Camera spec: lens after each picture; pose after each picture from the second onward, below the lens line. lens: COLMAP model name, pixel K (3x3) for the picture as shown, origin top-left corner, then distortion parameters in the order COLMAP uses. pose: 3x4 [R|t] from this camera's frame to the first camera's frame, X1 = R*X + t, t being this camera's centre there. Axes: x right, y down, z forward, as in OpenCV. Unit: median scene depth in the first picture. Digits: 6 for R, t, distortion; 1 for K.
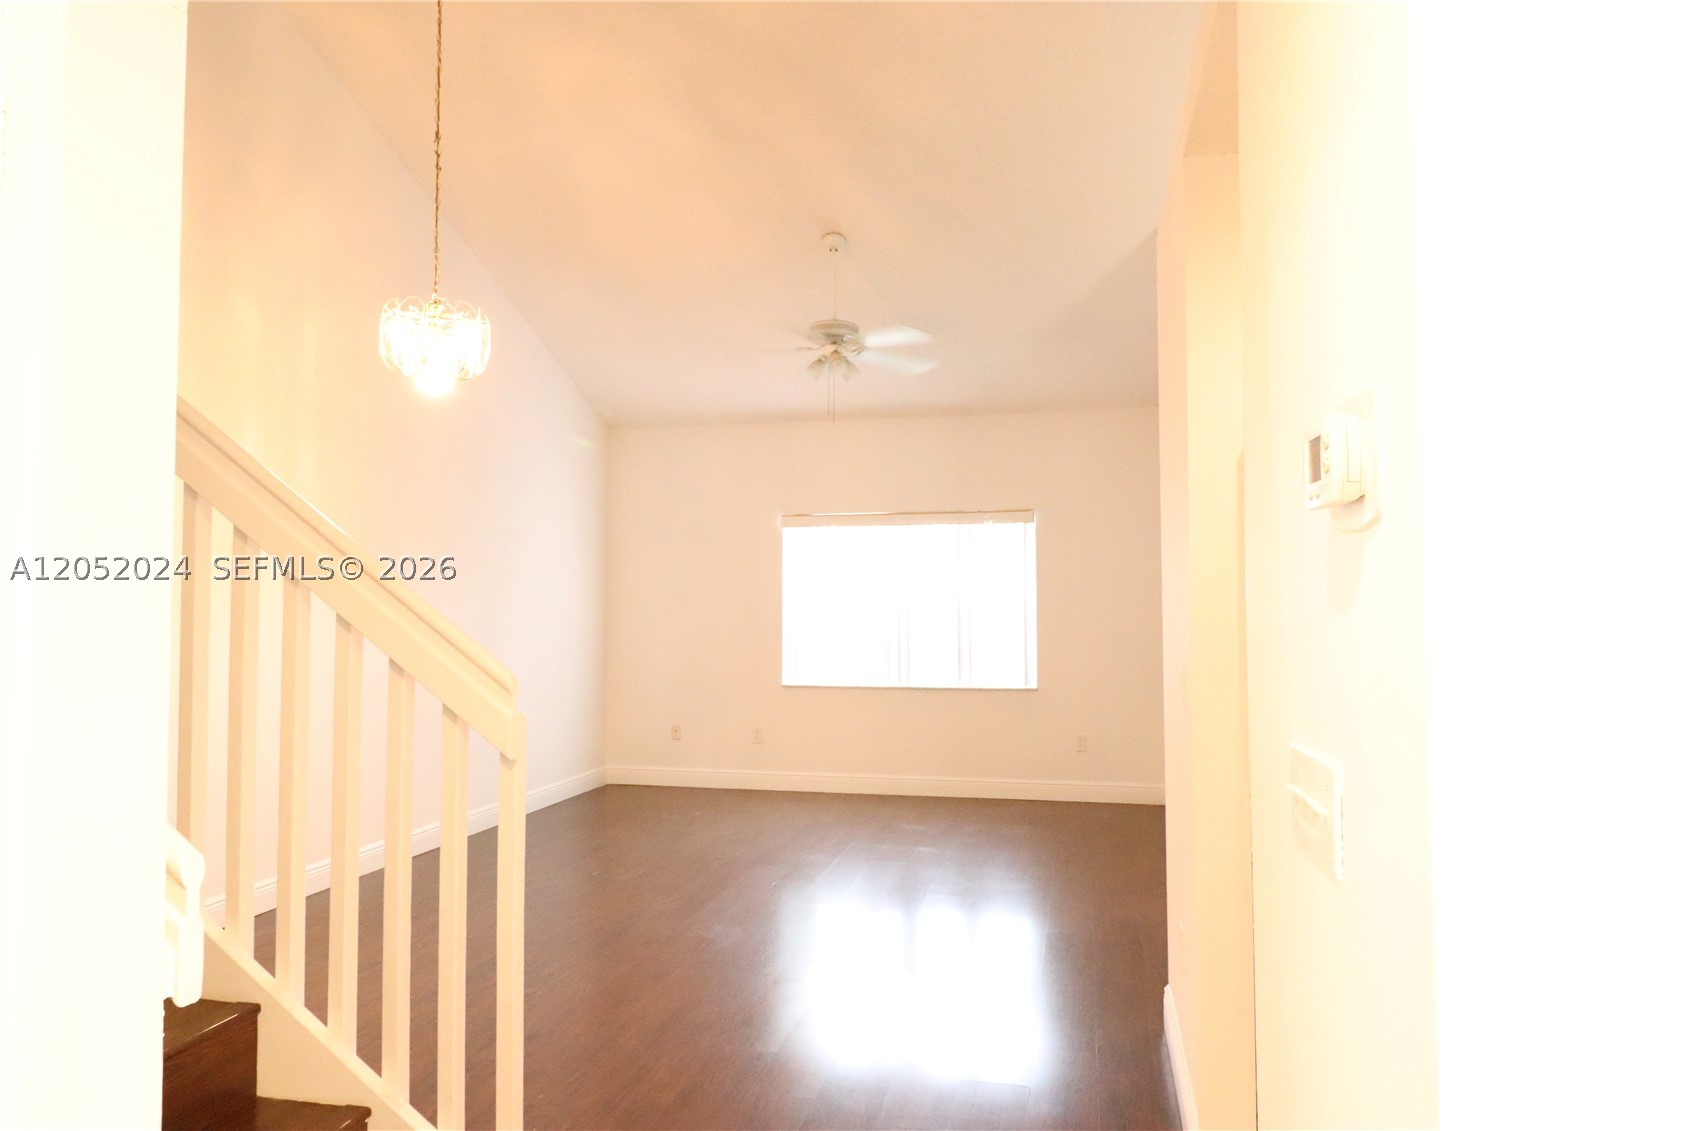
lens RADIAL K [[1081.2, 0, 844.2], [0, 1081.2, 563.6], [0, 0, 1]] dist [-0.000751, -0.004174]
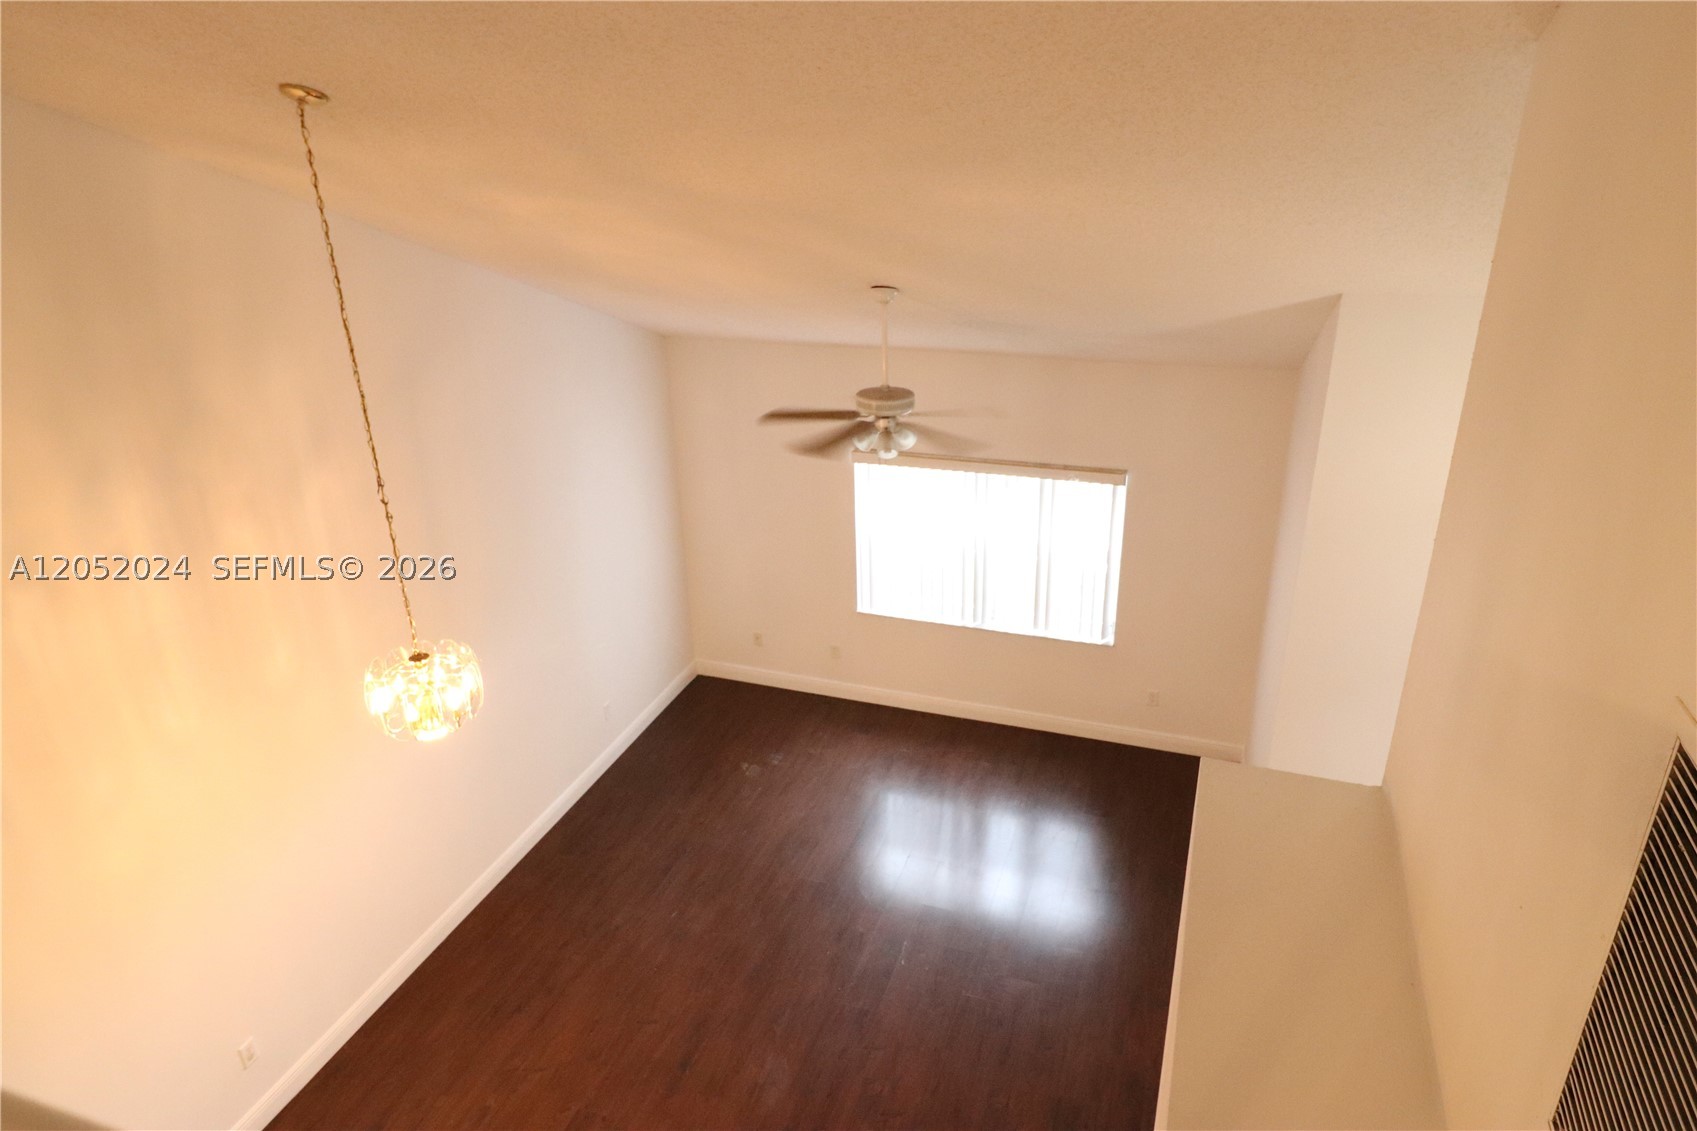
lens RADIAL K [[1069.9, 0, 848.5], [0, 1069.9, 565.5], [0, 0, 1]] dist [0.000362, -0.011253]
pose [[0.993294, 0.020968, -0.113699, 0.048503], [0.032389, 0.893576, 0.447742, -0.387522], [0.110987, -0.448422, 0.886904, 0.145733]]
